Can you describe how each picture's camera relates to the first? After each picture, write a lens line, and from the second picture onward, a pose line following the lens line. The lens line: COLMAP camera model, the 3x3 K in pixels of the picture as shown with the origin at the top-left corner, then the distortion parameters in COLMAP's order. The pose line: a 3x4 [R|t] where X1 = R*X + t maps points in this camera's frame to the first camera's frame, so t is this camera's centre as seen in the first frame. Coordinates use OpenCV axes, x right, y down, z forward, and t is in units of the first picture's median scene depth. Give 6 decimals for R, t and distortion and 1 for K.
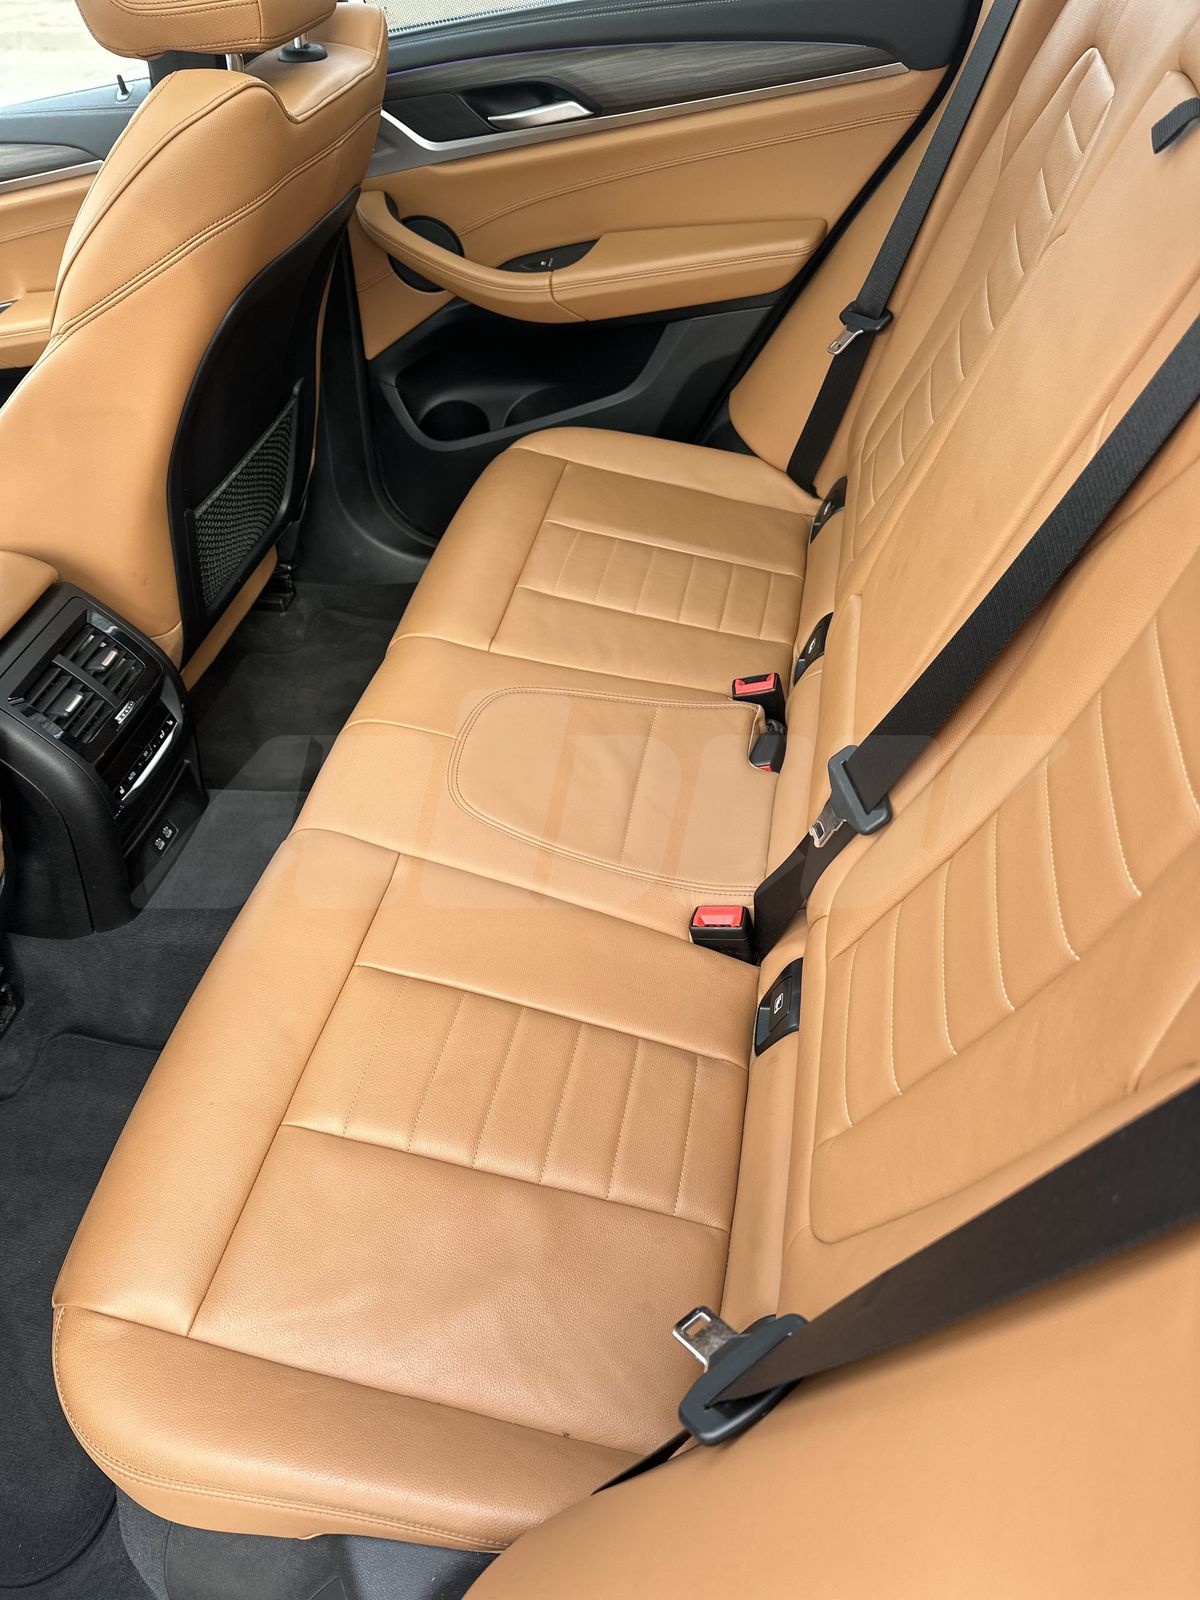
lens RADIAL K [[1125.5, 0, 603.5], [0, 1125.5, 793.2], [0, 0, 1]] dist [0.003383, -0.001114]
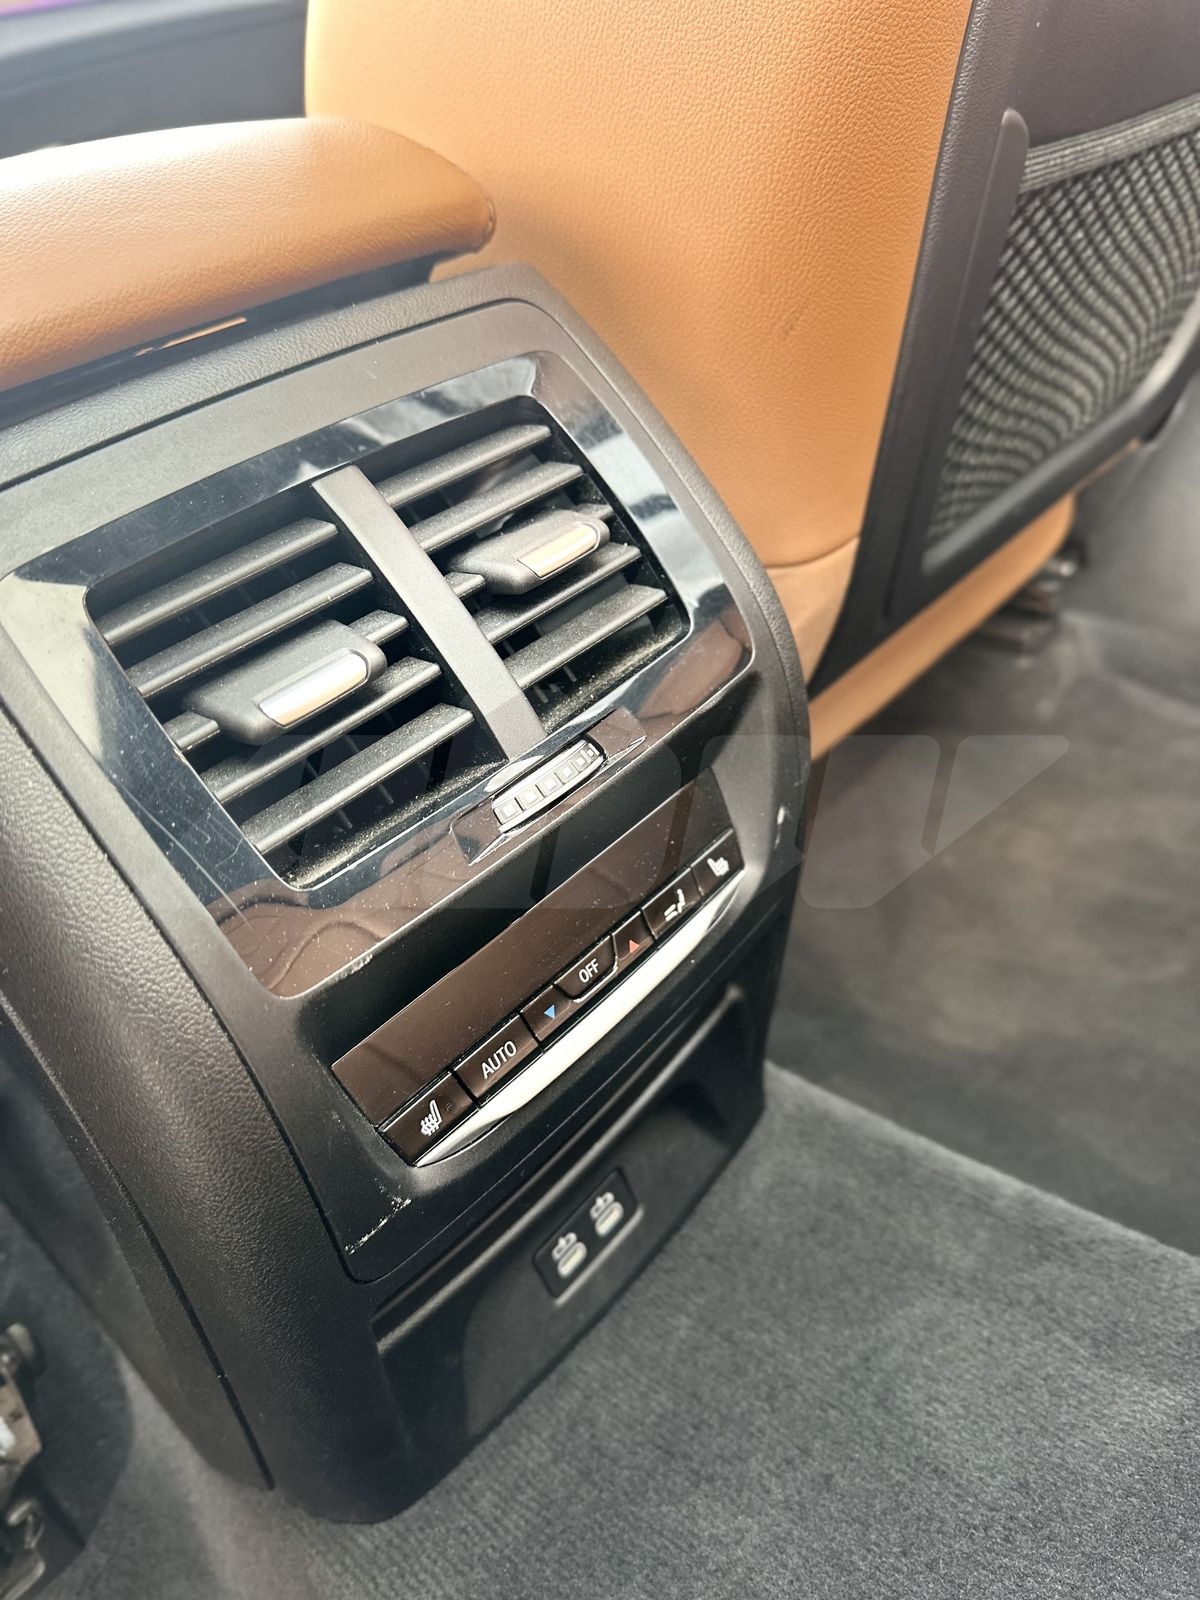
lens RADIAL K [[1125.5, 0, 603.5], [0, 1125.5, 793.2], [0, 0, 1]] dist [0.003383, -0.001114]
pose [[0.852962, 0.241600, -0.462693, -0.288085], [-0.289086, 0.956722, -0.033359, -0.061428], [0.434609, 0.162212, 0.885891, 0.746994]]
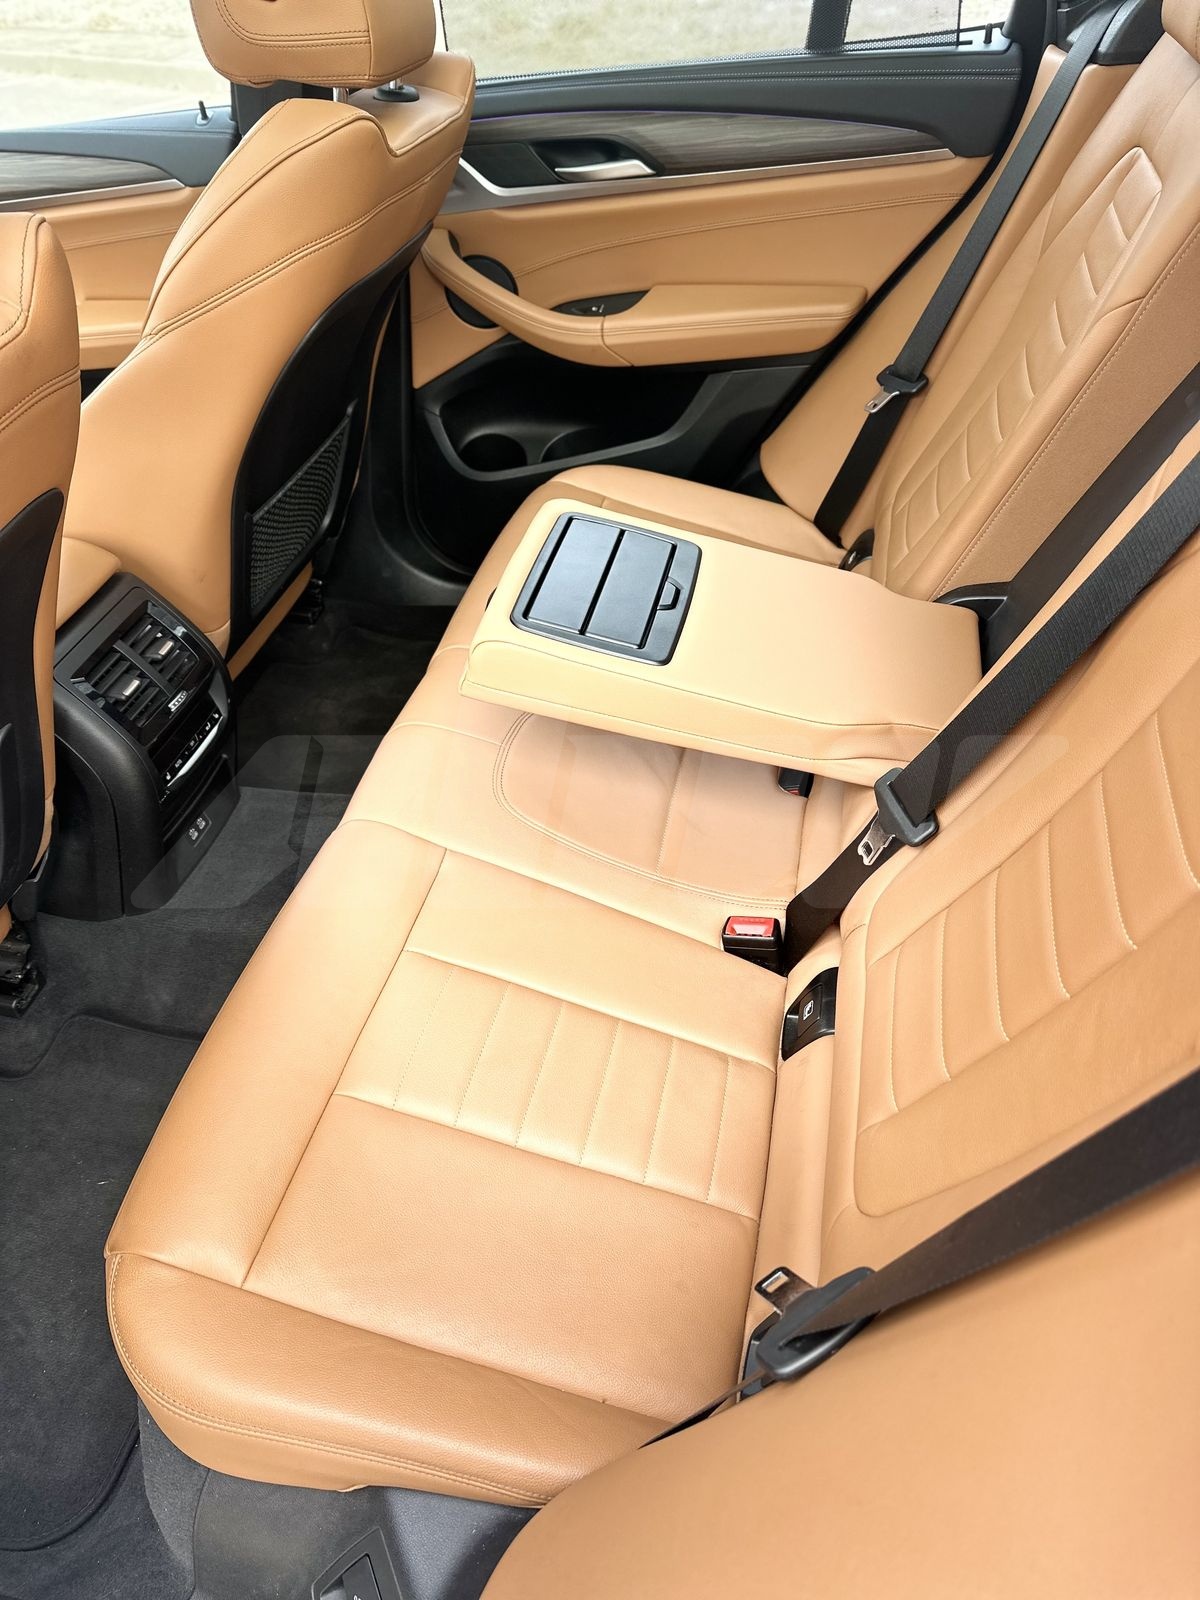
lens RADIAL K [[1122.2, 0, 600.0], [0, 1122.2, 800.0], [0, 0, 1]] dist [0.007631, -0.004165]
pose [[0.997539, 0.063940, 0.028756, -0.058060], [-0.062722, 0.997171, -0.041414, 0.033929], [-0.031323, 0.039509, 0.998728, -0.032846]]
